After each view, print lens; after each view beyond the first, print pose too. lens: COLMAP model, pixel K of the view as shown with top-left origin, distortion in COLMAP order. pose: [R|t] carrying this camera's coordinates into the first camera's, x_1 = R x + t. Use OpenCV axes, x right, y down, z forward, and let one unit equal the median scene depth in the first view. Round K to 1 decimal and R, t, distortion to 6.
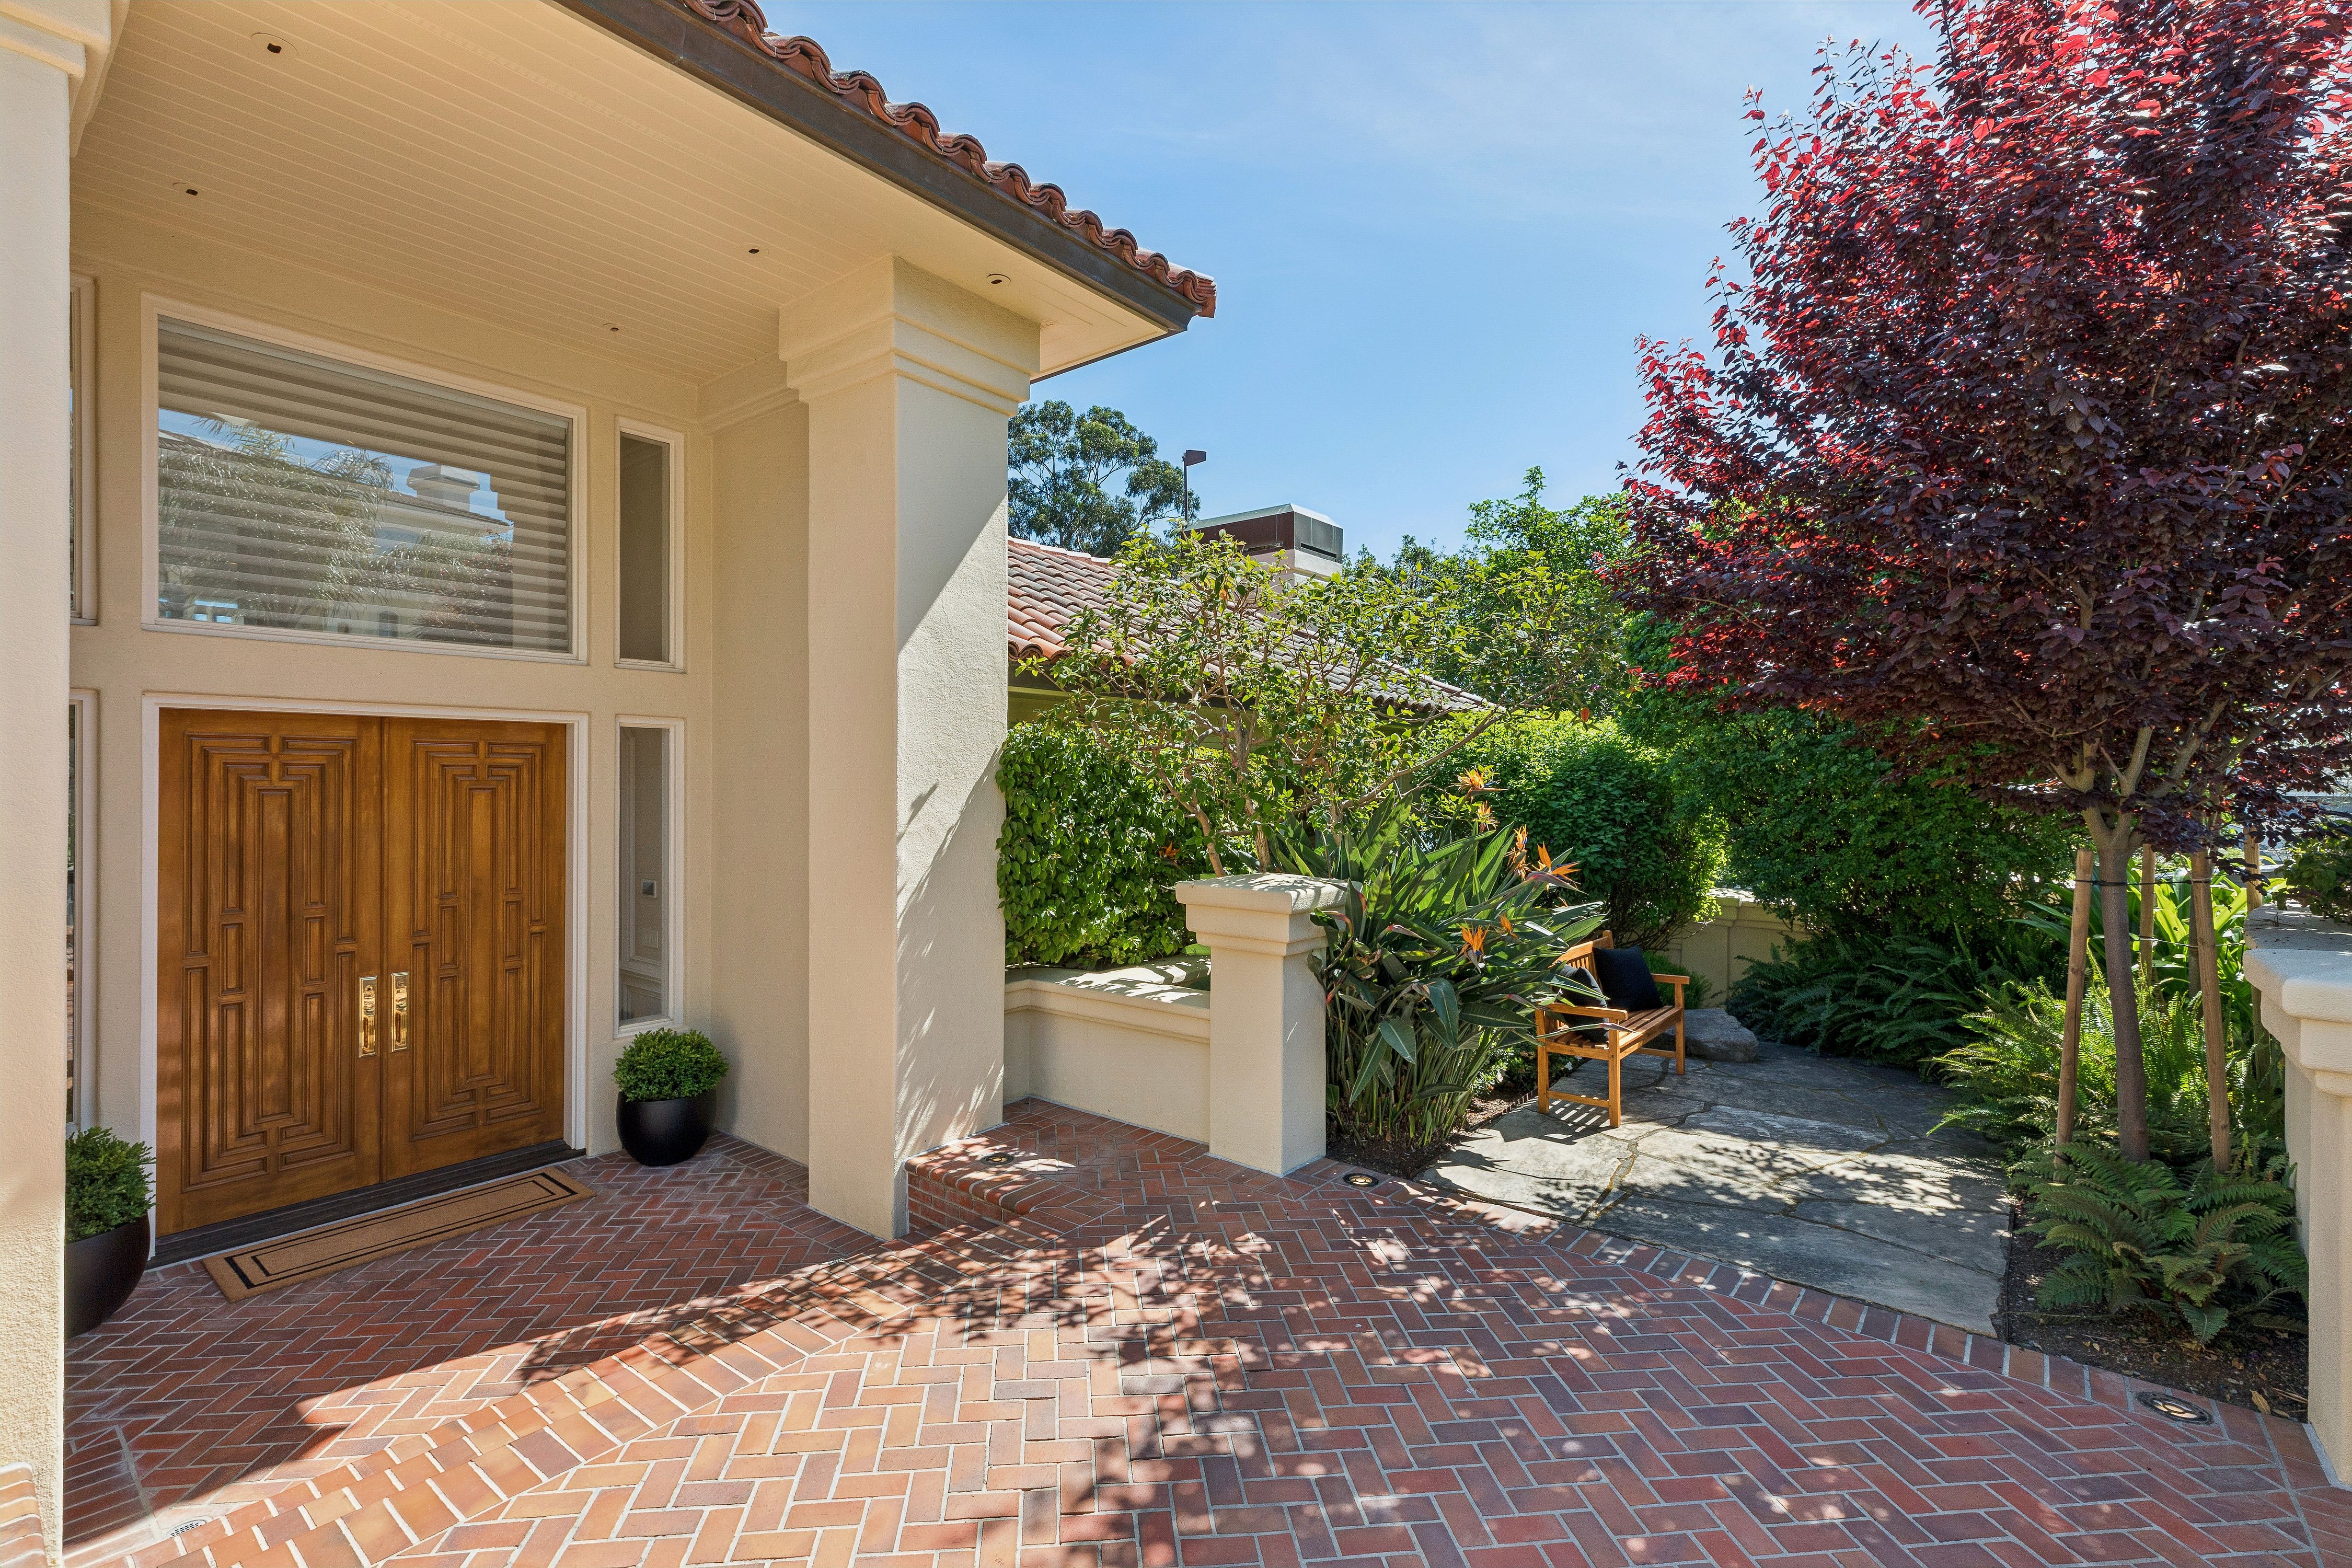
lens RADIAL K [[1050.3, 0, 1167.3], [0, 1050.3, 785.6], [0, 0, 1]] dist [0.006755, -0.000248]
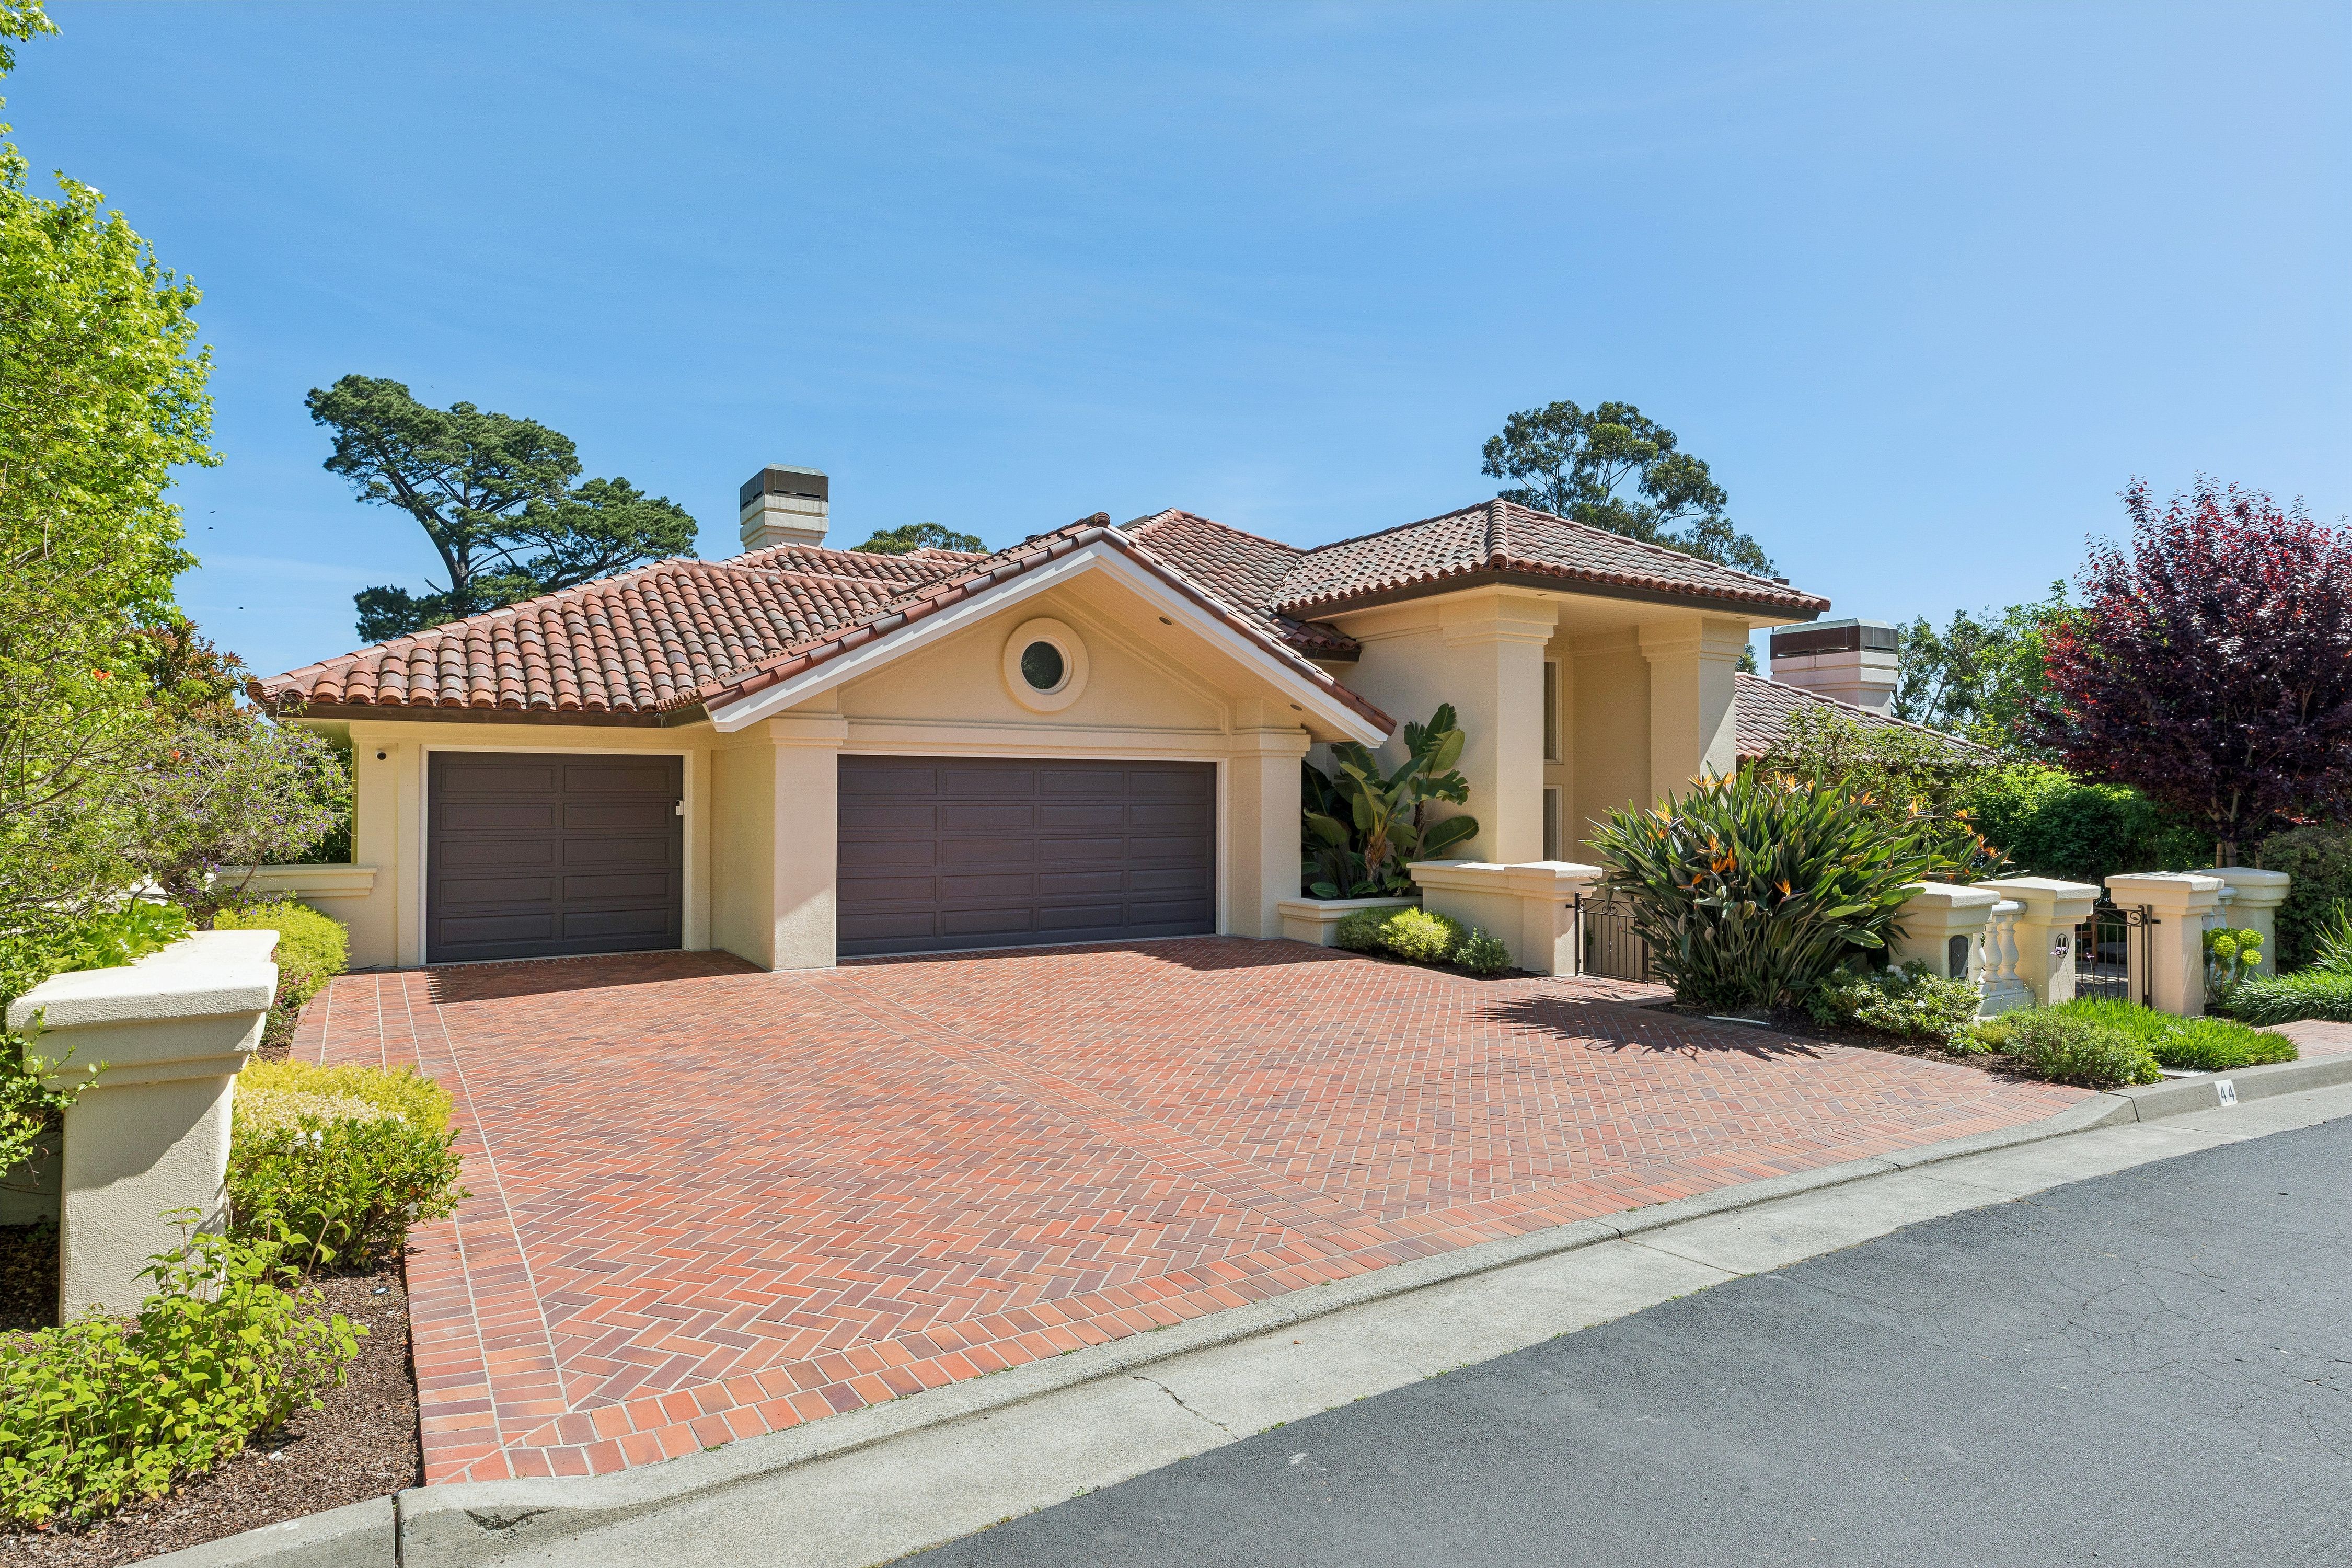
lens RADIAL K [[1335.8, 0, 1165.6], [0, 1335.8, 784.4], [0, 0, 1]] dist [0.013646, 0.000303]
pose [[0.941431, -0.002318, -0.337197, -0.037645], [-0.003347, 0.999863, -0.016216, -0.001803], [0.337188, 0.016395, 0.941294, -0.253980]]
